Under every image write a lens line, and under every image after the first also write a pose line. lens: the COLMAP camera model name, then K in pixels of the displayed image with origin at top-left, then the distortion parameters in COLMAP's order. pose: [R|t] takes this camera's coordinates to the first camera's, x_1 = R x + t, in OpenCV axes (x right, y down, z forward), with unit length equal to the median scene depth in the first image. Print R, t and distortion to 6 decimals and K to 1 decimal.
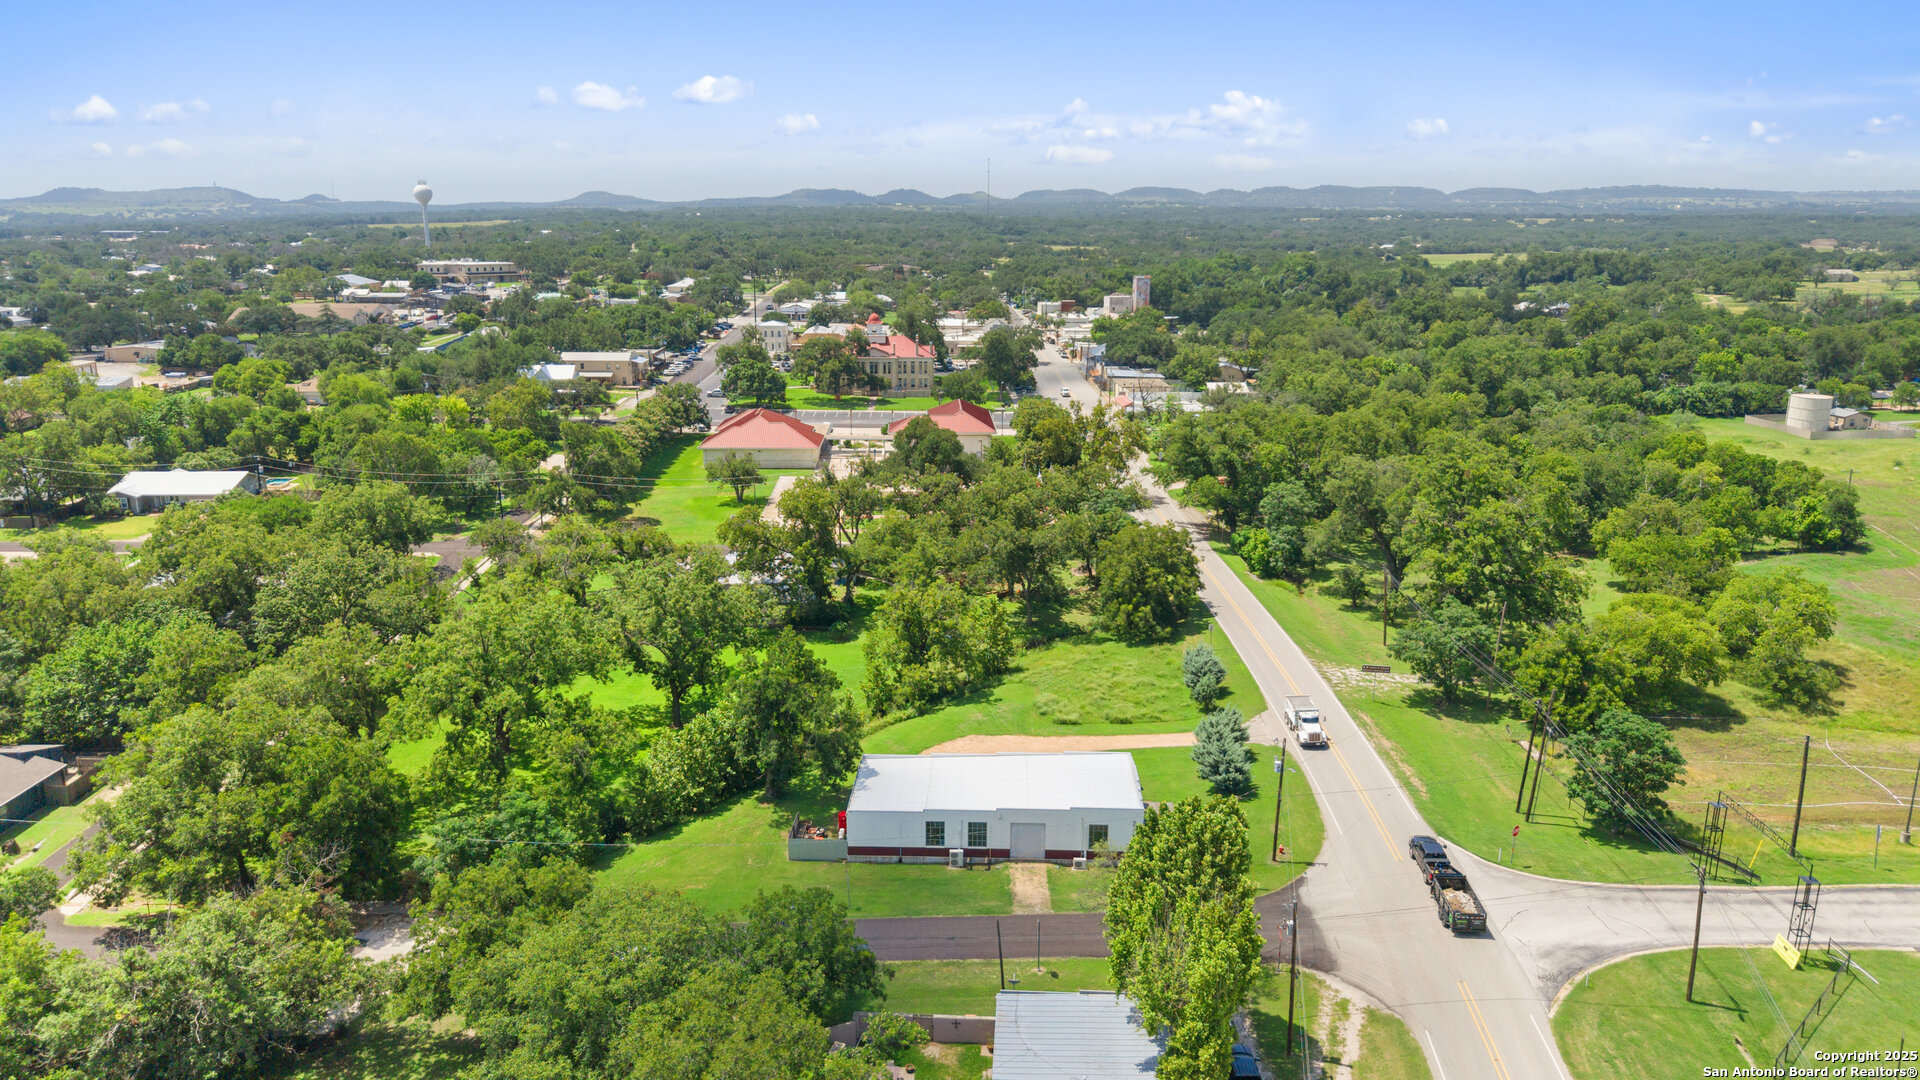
lens RADIAL K [[1301.4, 0, 960.0], [0, 1301.4, 540.0], [0, 0, 1]] dist [0.060819, -0.106086]
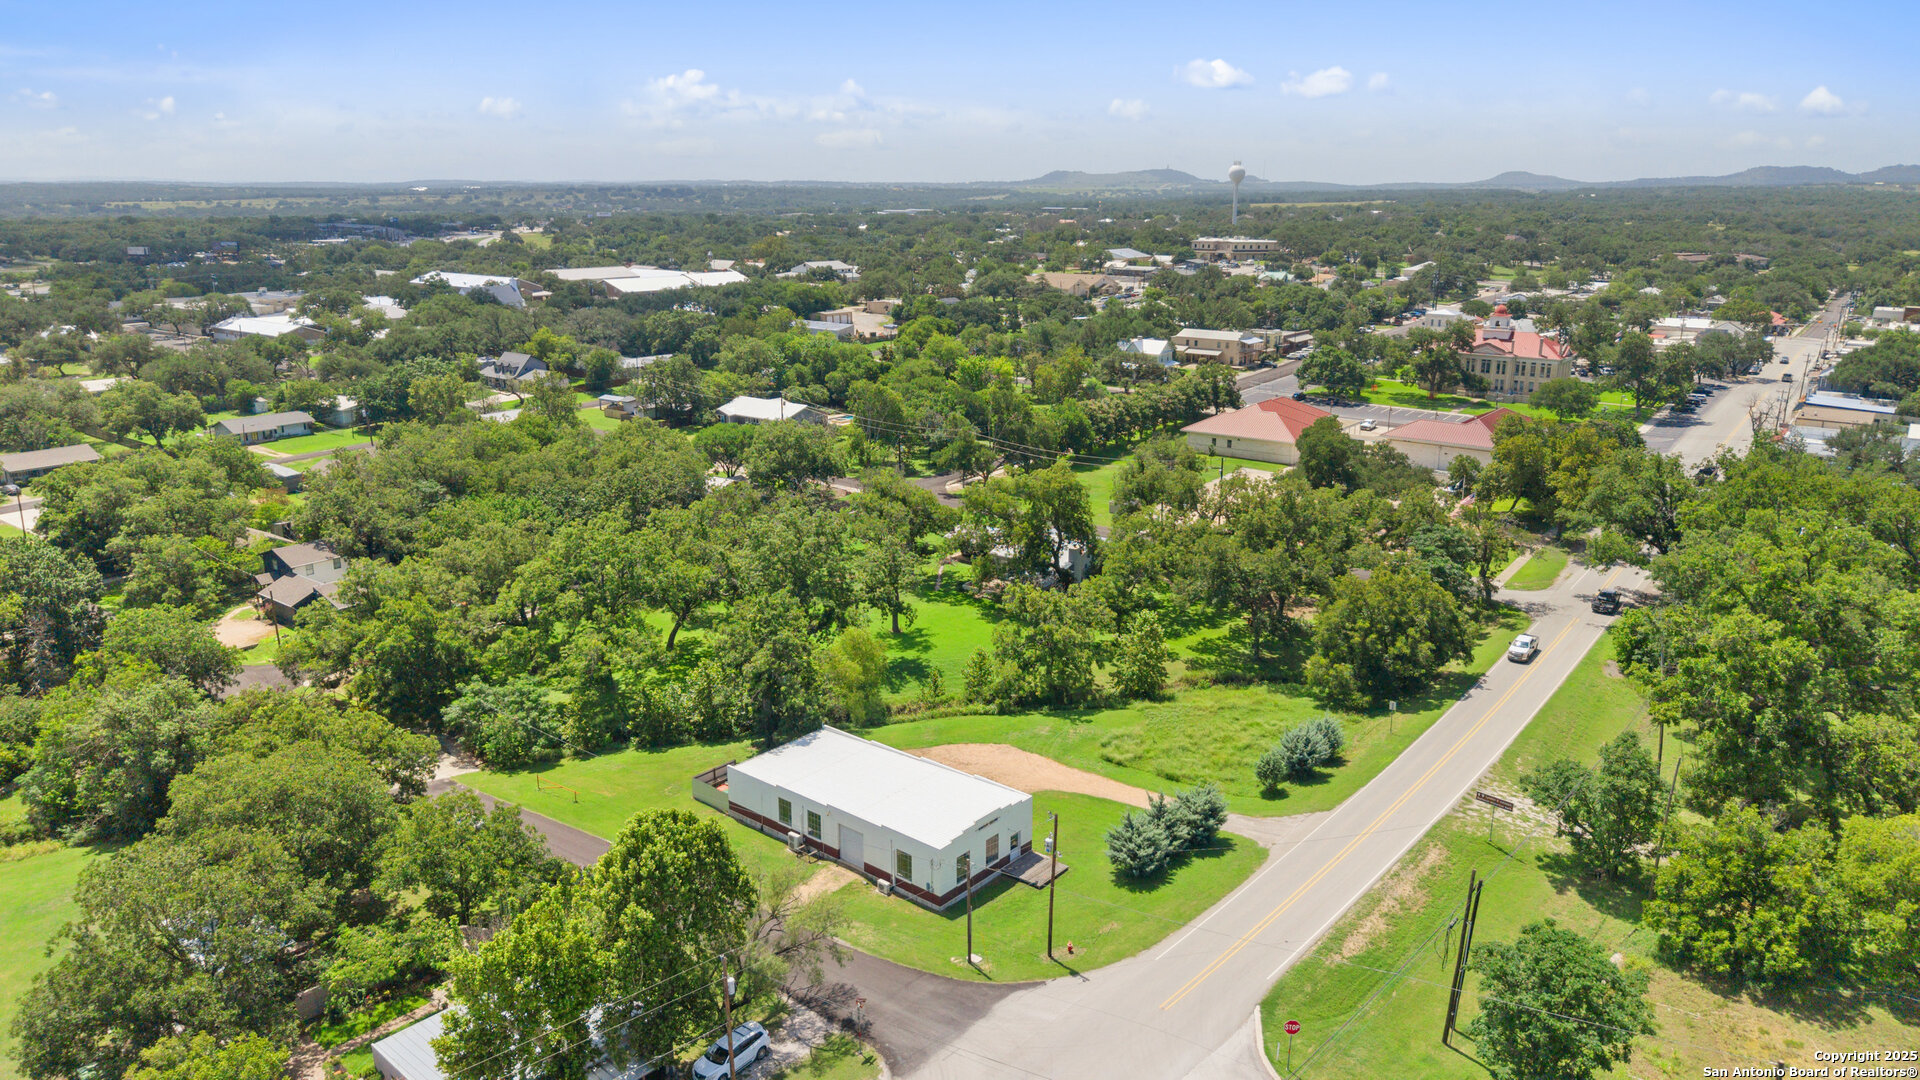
lens RADIAL K [[1301.4, 0, 960.0], [0, 1301.4, 540.0], [0, 0, 1]] dist [0.060819, -0.106086]
pose [[0.780397, 0.162598, -0.603774, 0.217312], [-0.154276, 0.985816, 0.066076, -0.021499], [0.605954, 0.041582, 0.794412, 0.095127]]
